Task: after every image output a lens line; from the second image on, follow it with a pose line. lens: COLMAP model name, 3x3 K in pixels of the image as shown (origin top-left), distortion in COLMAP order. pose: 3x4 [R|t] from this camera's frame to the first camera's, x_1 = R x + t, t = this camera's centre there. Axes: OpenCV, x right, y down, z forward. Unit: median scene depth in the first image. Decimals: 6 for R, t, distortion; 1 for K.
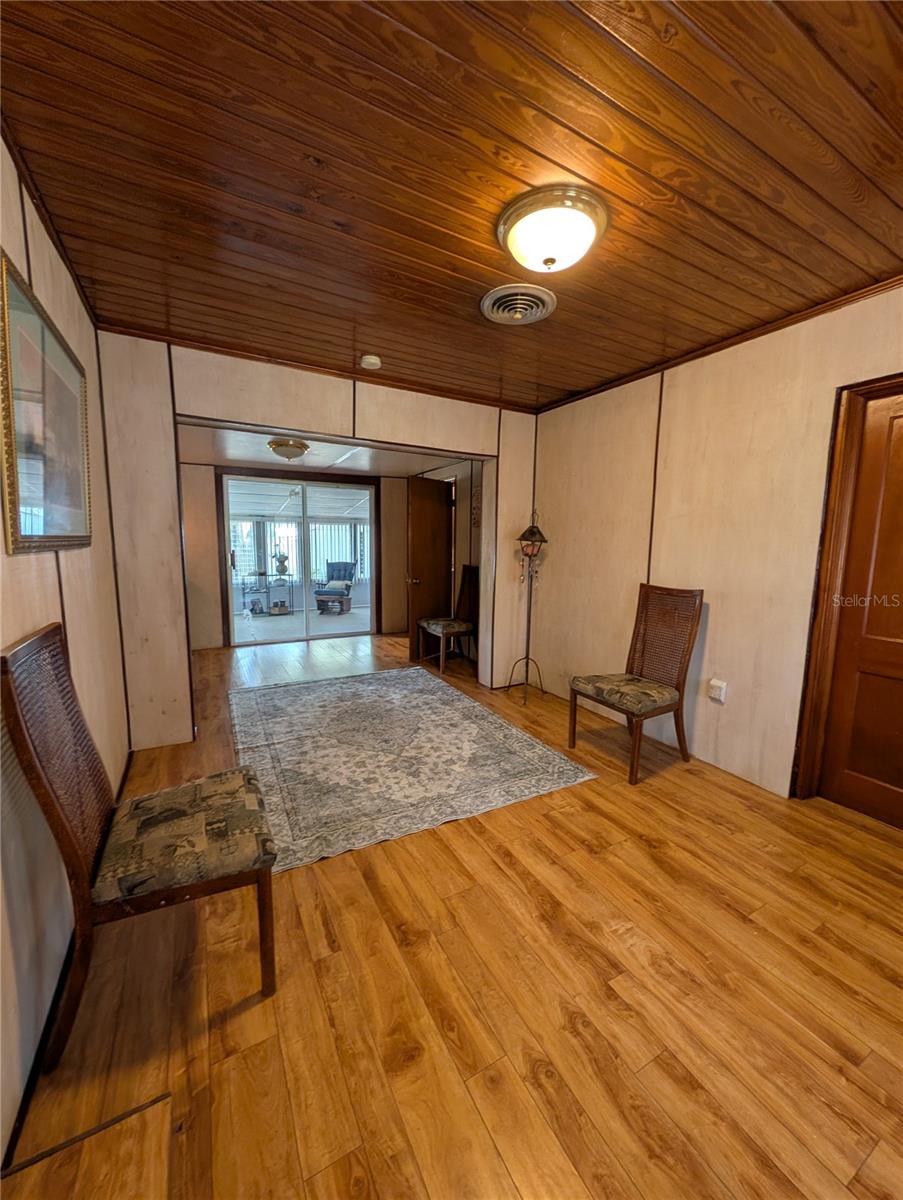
lens RADIAL K [[460.8, 0, 451.0], [0, 460.8, 598.6], [0, 0, 1]] dist [-0.000442, 0.000008]
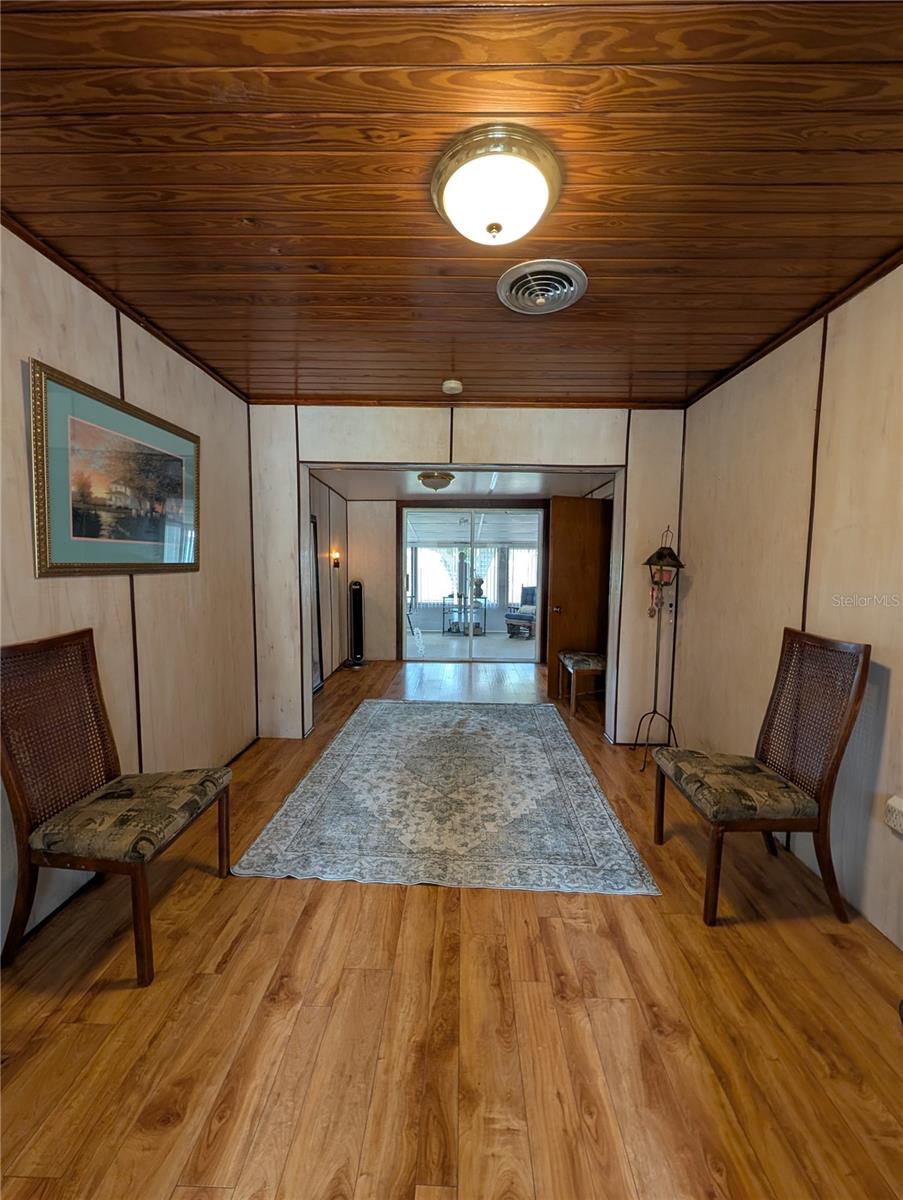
lens RADIAL K [[460.8, 0, 451.0], [0, 460.8, 598.6], [0, 0, 1]] dist [-0.000442, 0.000008]
pose [[0.863572, 0.034522, -0.503042, 0.352925], [-0.060901, 0.997491, -0.036095, -0.023540], [0.500534, 0.061806, 0.863508, 0.177067]]
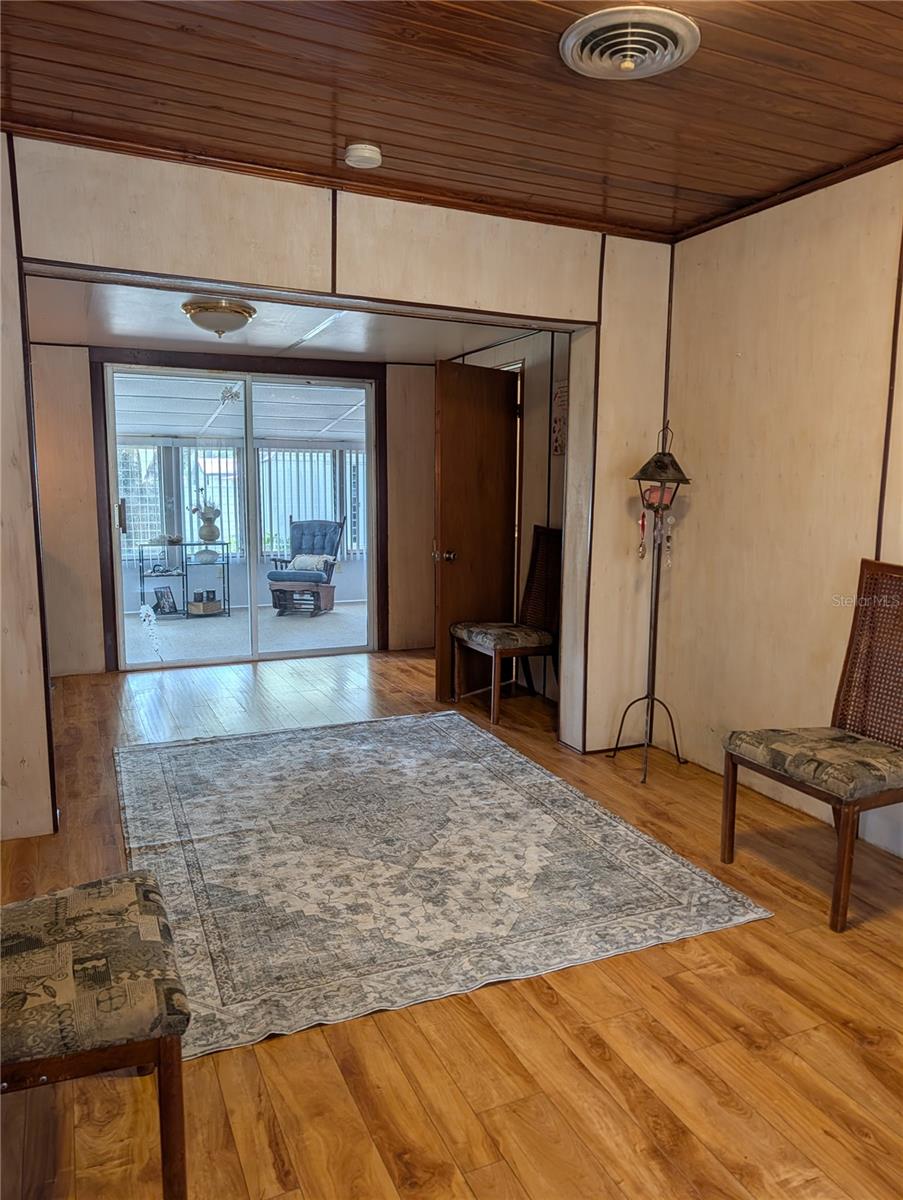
lens RADIAL K [[861.6, 0, 462.2], [0, 861.6, 603.4], [0, 0, 1]] dist [0.013991, -0.007759]
pose [[0.997627, 0.006021, -0.068589, 0.019605], [-0.004865, 0.999843, 0.017022, 0.003380], [0.068681, -0.016648, 0.997500, -0.033334]]
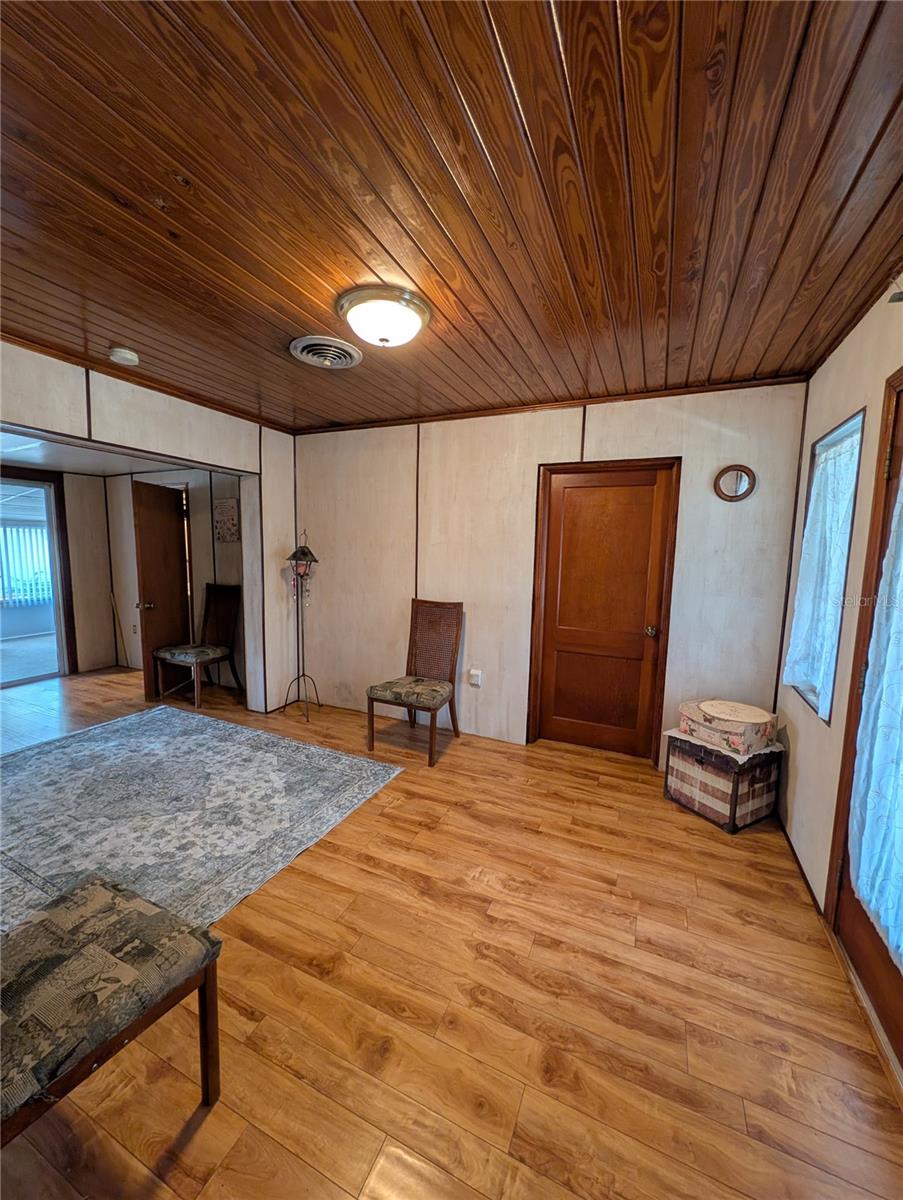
lens RADIAL K [[459.5, 0, 450.4], [0, 459.5, 599.3], [0, 0, 1]] dist [-0.000462, -0.000018]
pose [[0.799911, -0.066493, 0.596424, -0.235796], [0.066961, 0.997526, 0.021404, -0.054249], [-0.596371, 0.022816, 0.802384, -0.013050]]
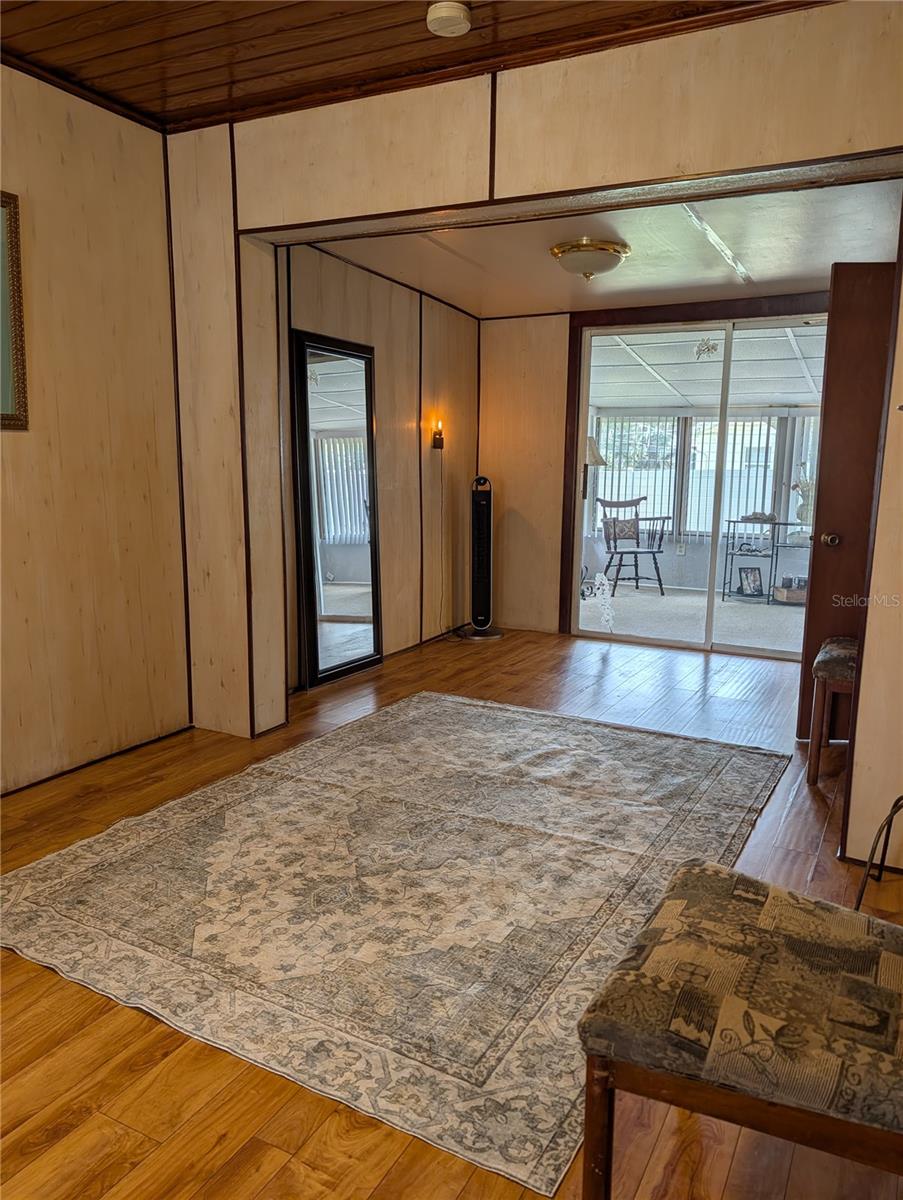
lens RADIAL K [[864.5, 0, 472.4], [0, 864.5, 605.1], [0, 0, 1]] dist [0.013200, -0.011878]
pose [[0.557300, 0.134018, -0.819424, 0.639379], [-0.110514, 0.990080, 0.086767, -0.022169], [0.822924, 0.042202, 0.566583, 0.586581]]
